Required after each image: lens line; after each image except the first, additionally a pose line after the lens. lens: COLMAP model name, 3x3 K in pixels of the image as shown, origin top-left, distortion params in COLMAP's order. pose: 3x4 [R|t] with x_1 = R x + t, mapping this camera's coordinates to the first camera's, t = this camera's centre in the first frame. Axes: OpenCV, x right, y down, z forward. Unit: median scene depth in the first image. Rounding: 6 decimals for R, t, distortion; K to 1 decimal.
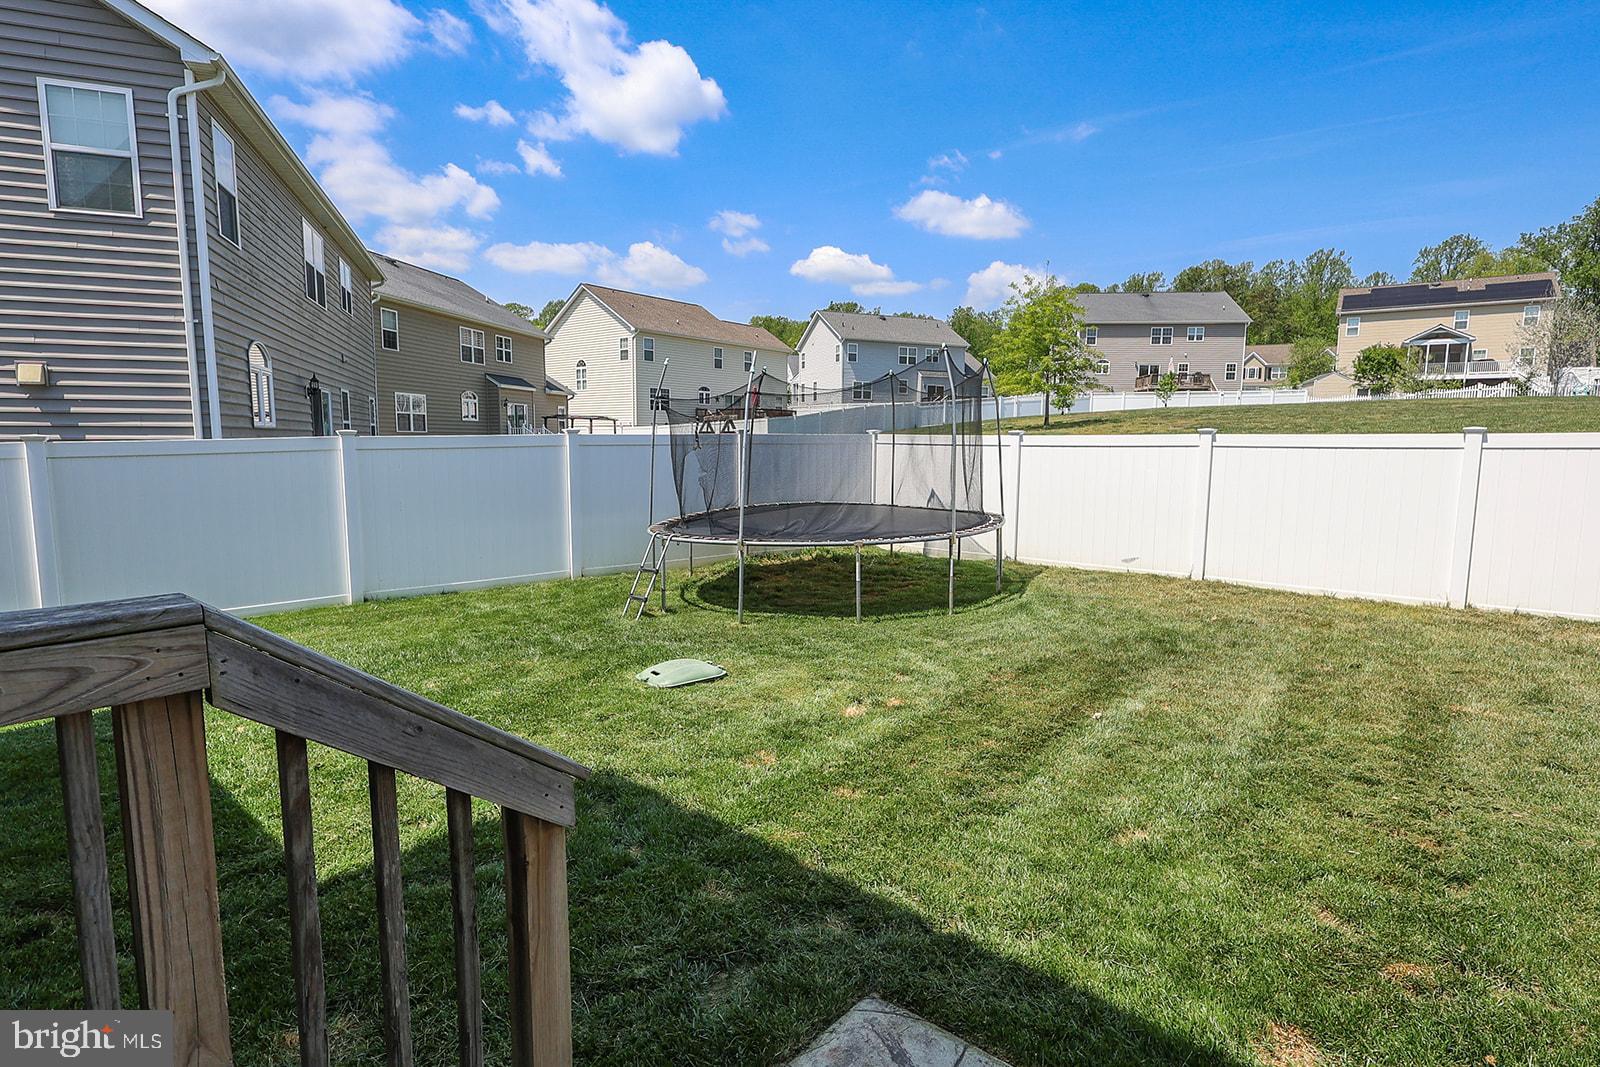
lens RADIAL K [[808.4, 0, 797.9], [0, 808.4, 526.9], [0, 0, 1]] dist [0.013920, 0.000355]
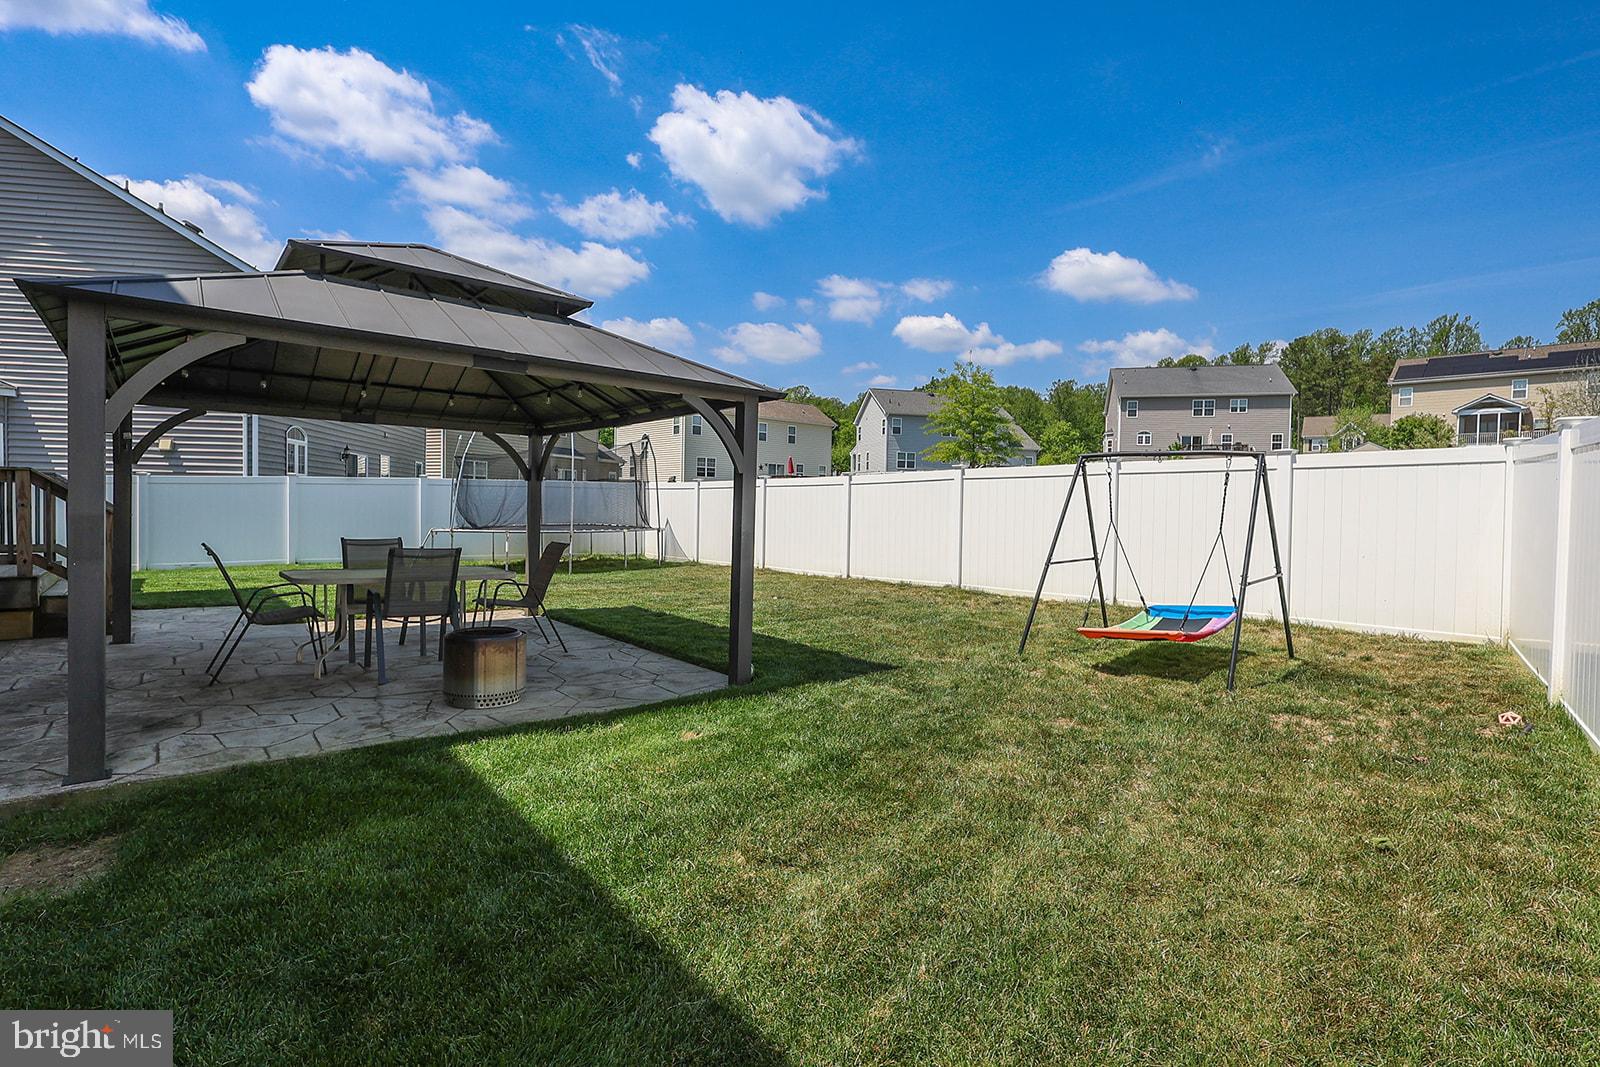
lens RADIAL K [[808.4, 0, 797.9], [0, 808.4, 526.9], [0, 0, 1]] dist [0.013920, 0.000355]
pose [[0.985811, 0.012621, -0.167386, 0.116639], [-0.027331, 0.995931, -0.085875, 0.017644], [0.165621, 0.089231, 0.982144, -0.084254]]
